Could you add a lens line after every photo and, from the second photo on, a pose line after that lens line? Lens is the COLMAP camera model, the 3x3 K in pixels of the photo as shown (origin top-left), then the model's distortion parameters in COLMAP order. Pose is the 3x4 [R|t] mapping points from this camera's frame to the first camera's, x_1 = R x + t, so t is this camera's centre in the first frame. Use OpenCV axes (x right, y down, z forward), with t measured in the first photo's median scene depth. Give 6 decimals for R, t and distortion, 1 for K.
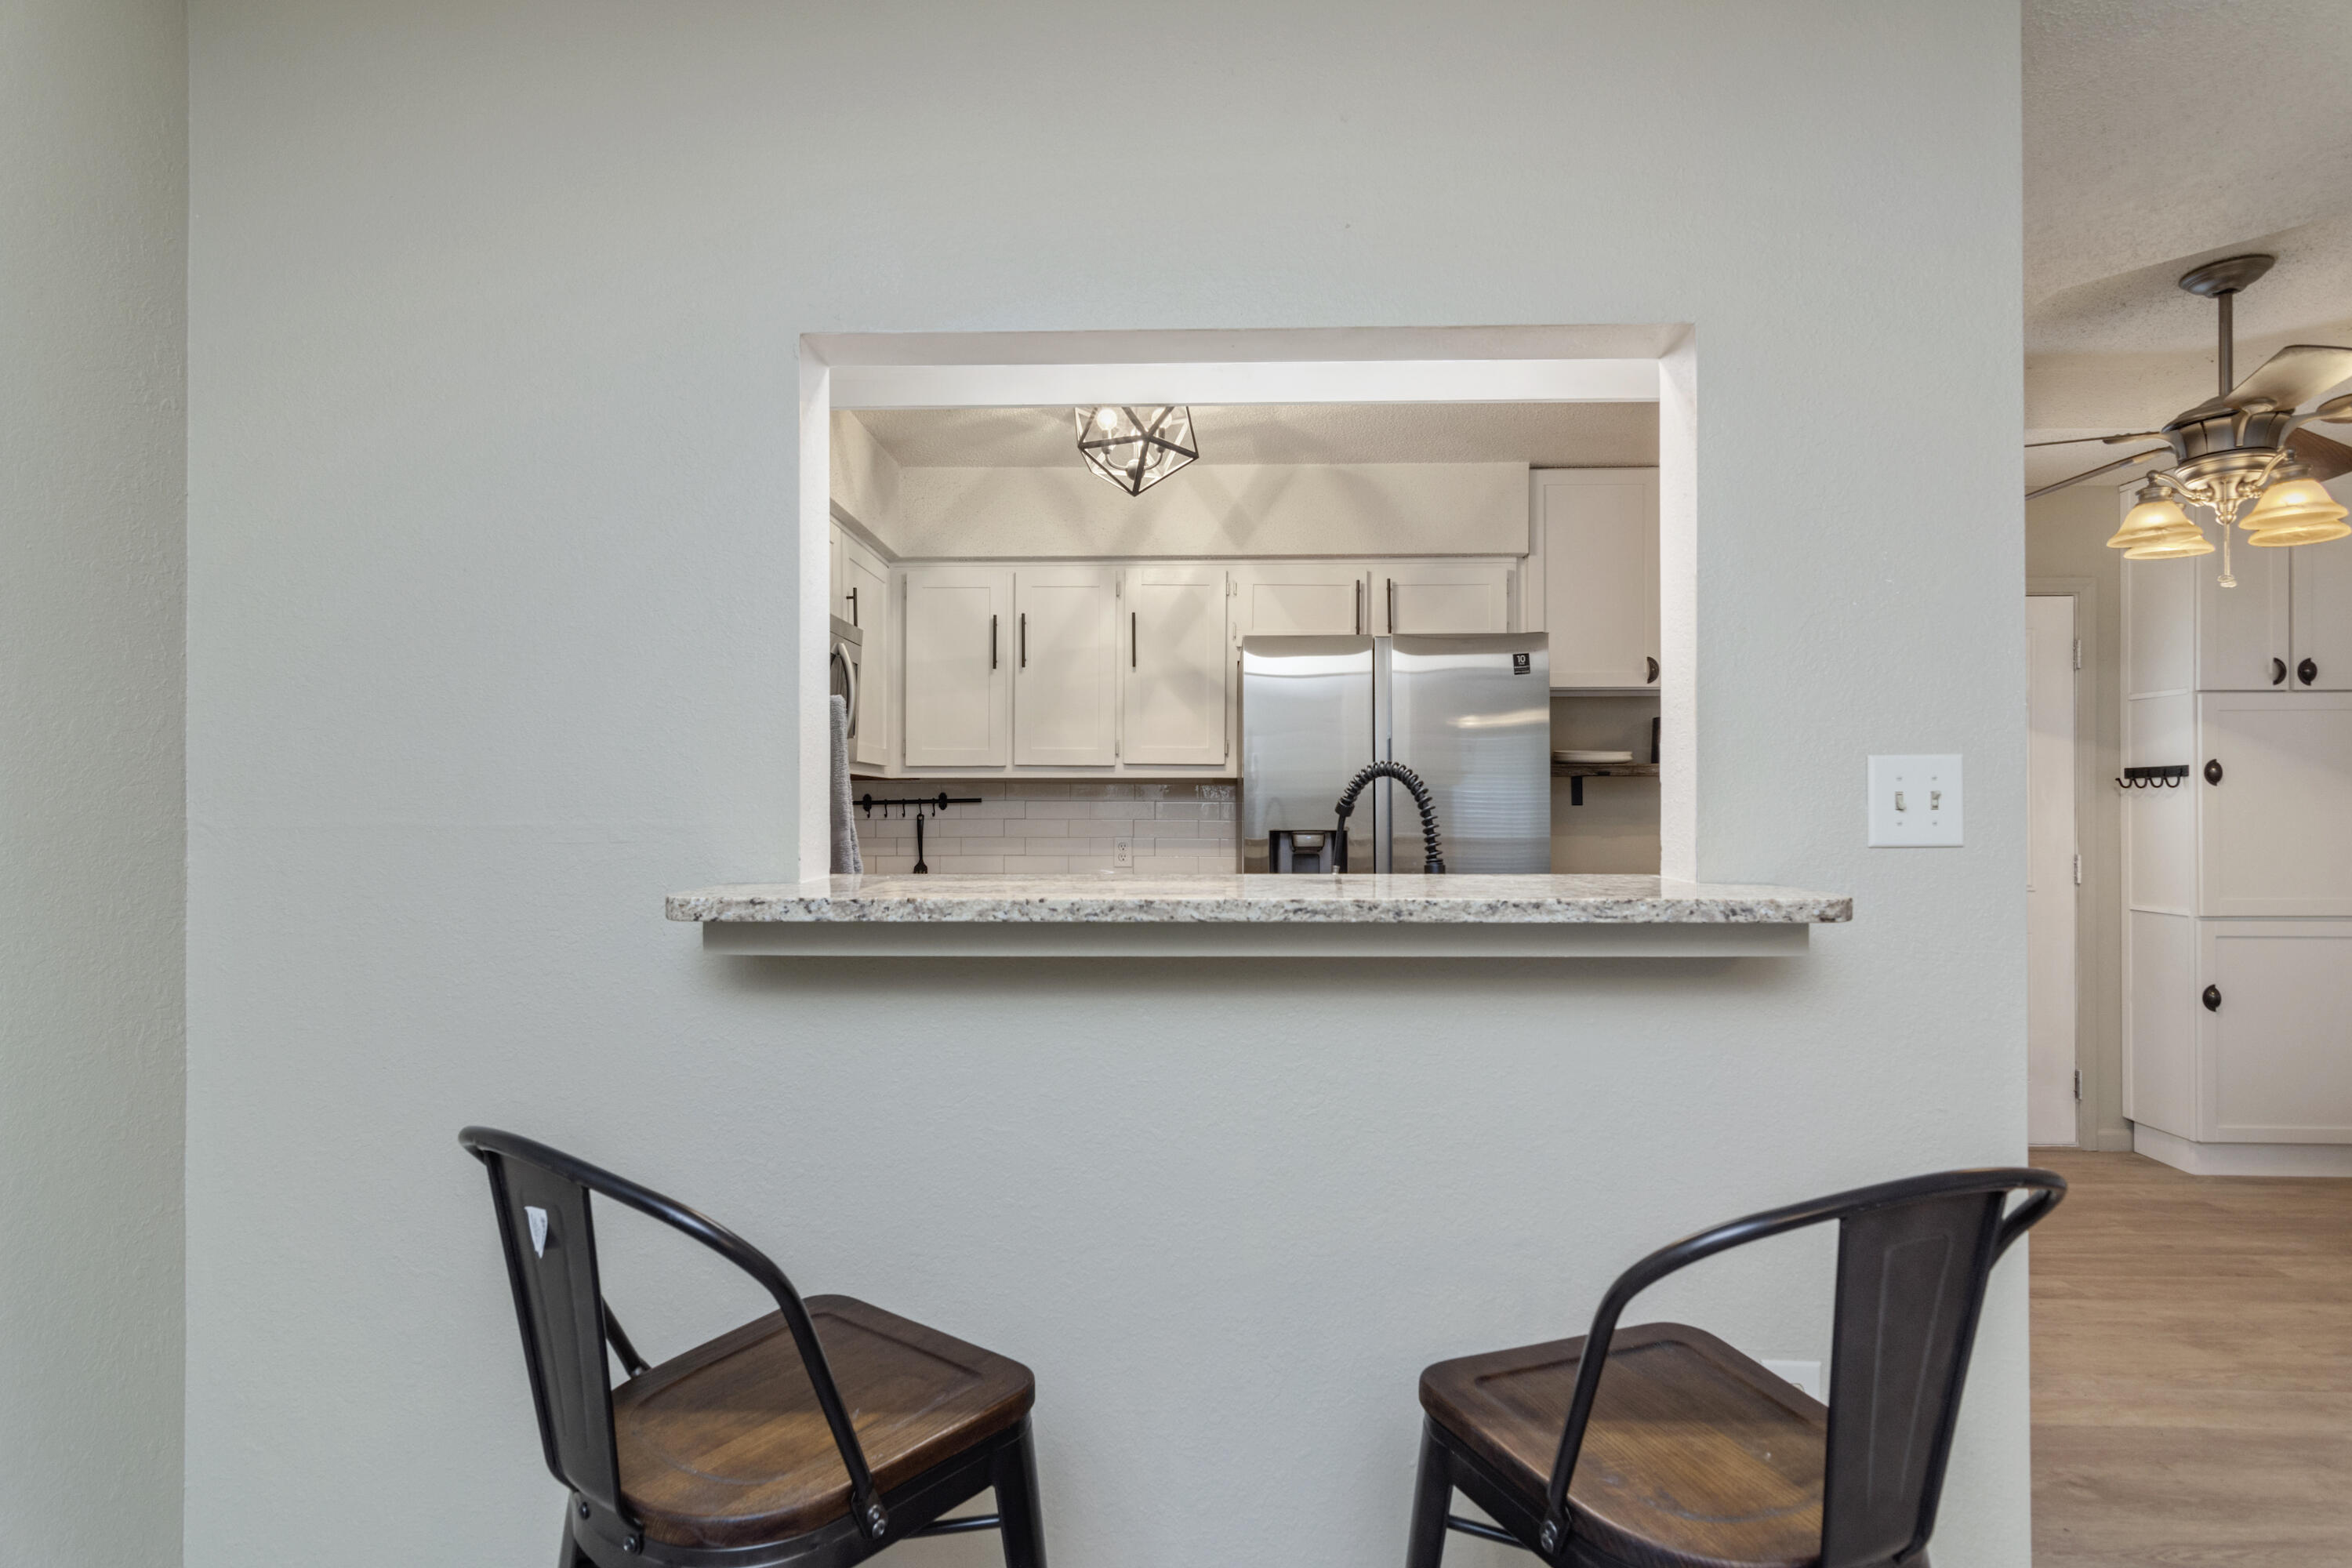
lens RADIAL K [[1150.6, 0, 1170.1], [0, 1150.6, 801.2], [0, 0, 1]] dist [-0.003273, -0.000675]
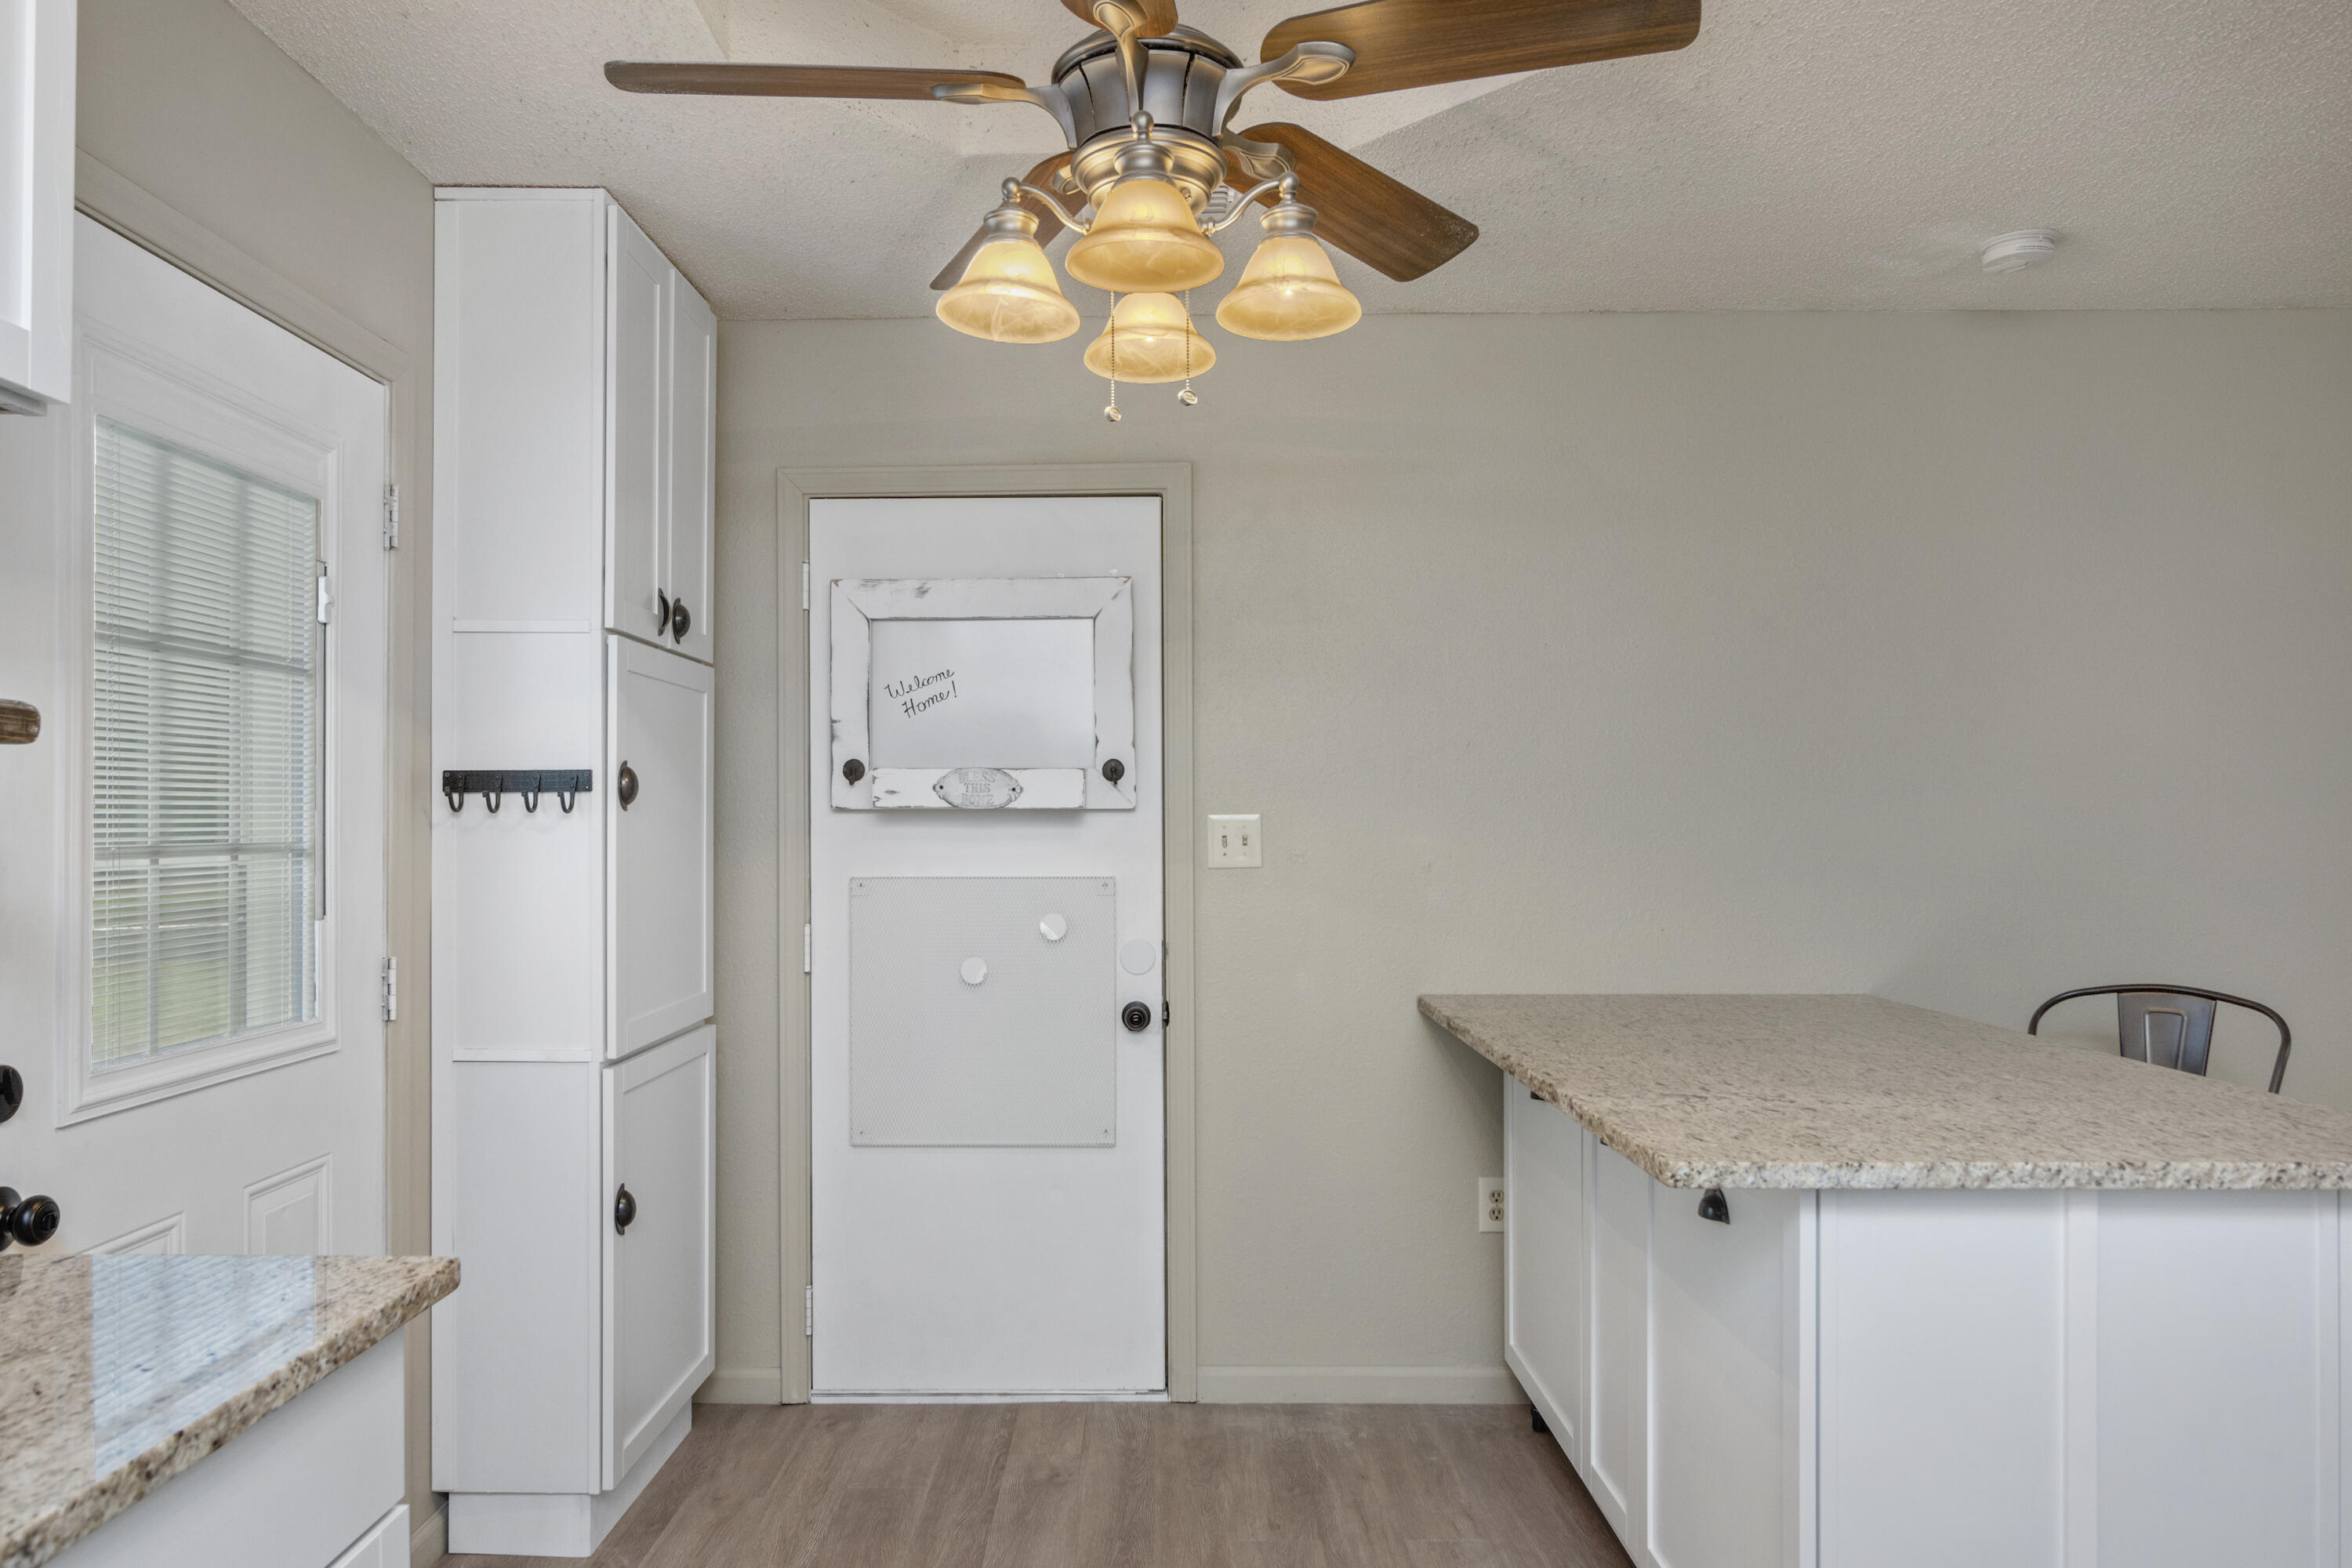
lens RADIAL K [[1489.9, 0, 1168.9], [0, 1489.9, 791.8], [0, 0, 1]] dist [-0.010726, -0.003567]
pose [[0.016617, 0.012042, 0.999789, 0.212740], [-0.006350, 0.999909, -0.011938, -0.014708], [-0.999842, -0.006150, 0.016691, 0.699239]]
